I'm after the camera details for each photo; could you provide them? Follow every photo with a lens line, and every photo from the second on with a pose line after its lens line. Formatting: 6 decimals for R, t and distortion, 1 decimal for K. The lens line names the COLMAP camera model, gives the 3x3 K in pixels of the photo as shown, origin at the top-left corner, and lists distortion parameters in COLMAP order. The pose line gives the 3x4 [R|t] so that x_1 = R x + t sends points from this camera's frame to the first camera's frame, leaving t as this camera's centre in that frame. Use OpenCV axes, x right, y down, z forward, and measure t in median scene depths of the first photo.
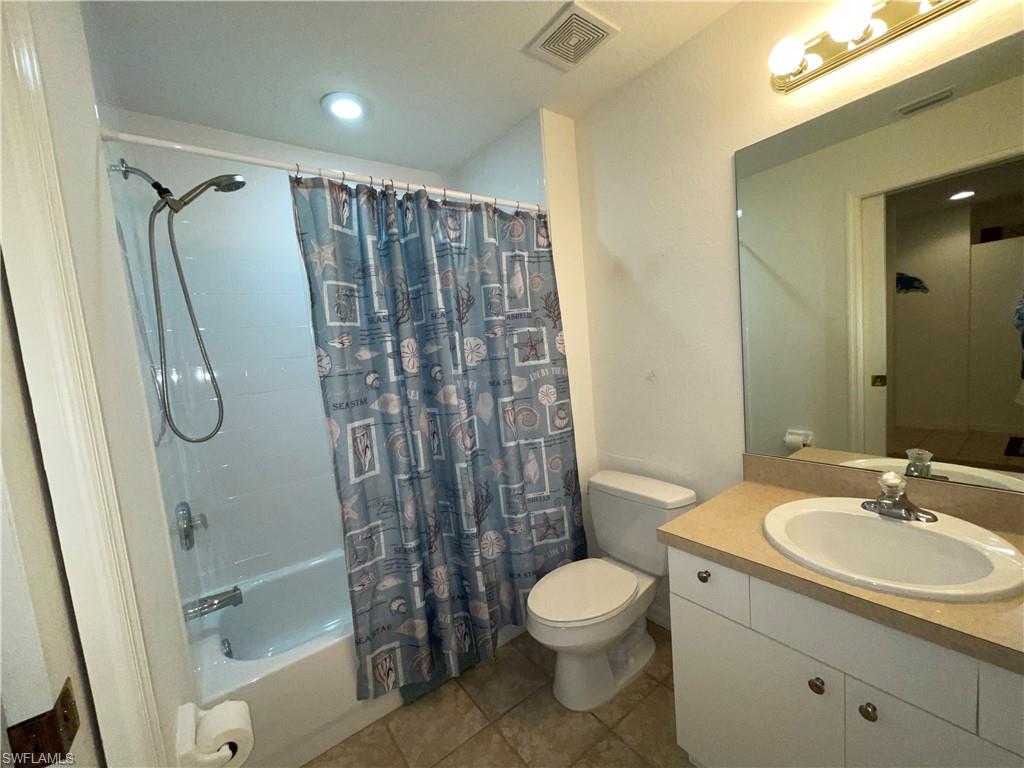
lens RADIAL K [[413.0, 0, 513.2], [0, 413.0, 386.9], [0, 0, 1]] dist [0.001031, -0.000098]
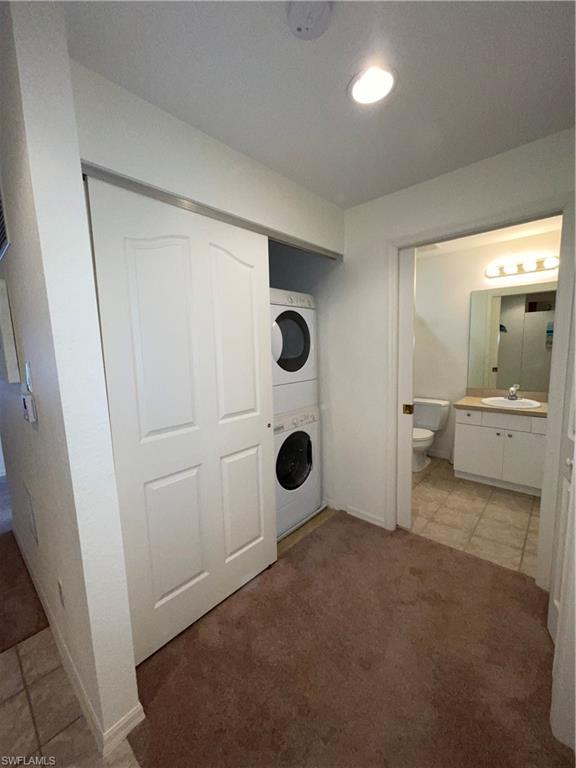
lens RADIAL K [[309.7, 0, 287.4], [0, 309.7, 384.0], [0, 0, 1]] dist [0.001031, -0.000098]
pose [[0.978888, 0.029923, 0.202196, -0.878757], [-0.034151, 0.999264, 0.017451, 0.098885], [-0.201525, -0.023987, 0.979190, -0.716548]]
